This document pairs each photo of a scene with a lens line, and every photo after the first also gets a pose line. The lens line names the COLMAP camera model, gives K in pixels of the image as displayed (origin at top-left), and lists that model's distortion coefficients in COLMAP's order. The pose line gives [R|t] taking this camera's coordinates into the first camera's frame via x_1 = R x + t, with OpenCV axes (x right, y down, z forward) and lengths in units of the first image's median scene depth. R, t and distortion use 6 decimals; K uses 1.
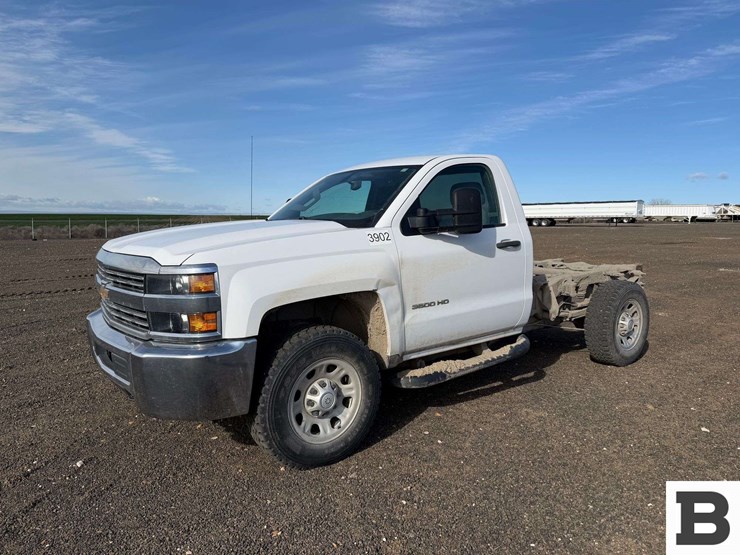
lens RADIAL K [[541.7, 0, 306.7], [0, 541.7, 256.5], [0, 0, 1]] dist [0.007162, -0.001649]
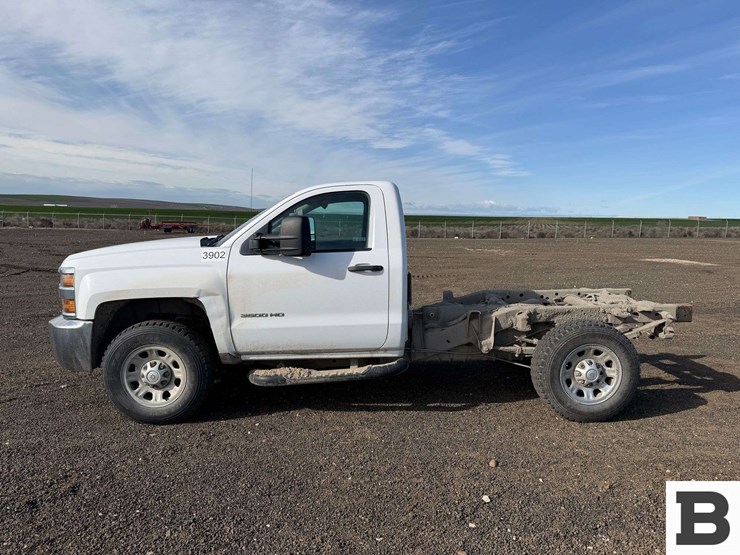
lens RADIAL K [[506.9, 0, 370.0], [0, 506.9, 277.5], [0, 0, 1]] dist [0.038524, -0.003907]
pose [[0.831750, 0.080009, -0.549355, 0.103195], [-0.055214, 0.996576, 0.061547, -0.007368], [0.552398, -0.020860, 0.833319, 0.022829]]
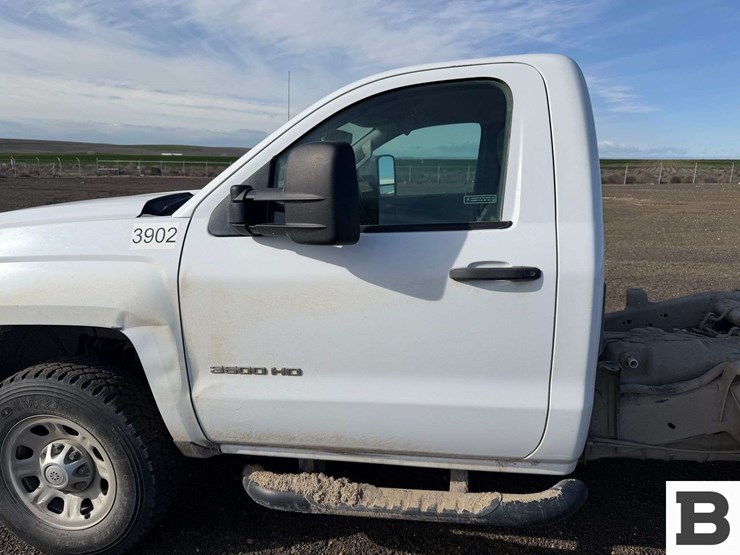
lens RADIAL K [[518.9, 0, 370.0], [0, 518.9, 277.5], [0, 0, 1]] dist [0.002613, 0.002190]
pose [[0.730392, 0.151608, -0.665990, 0.064115], [-0.050104, 0.984320, 0.169125, -0.009240], [0.681188, -0.090159, 0.726536, 0.073548]]
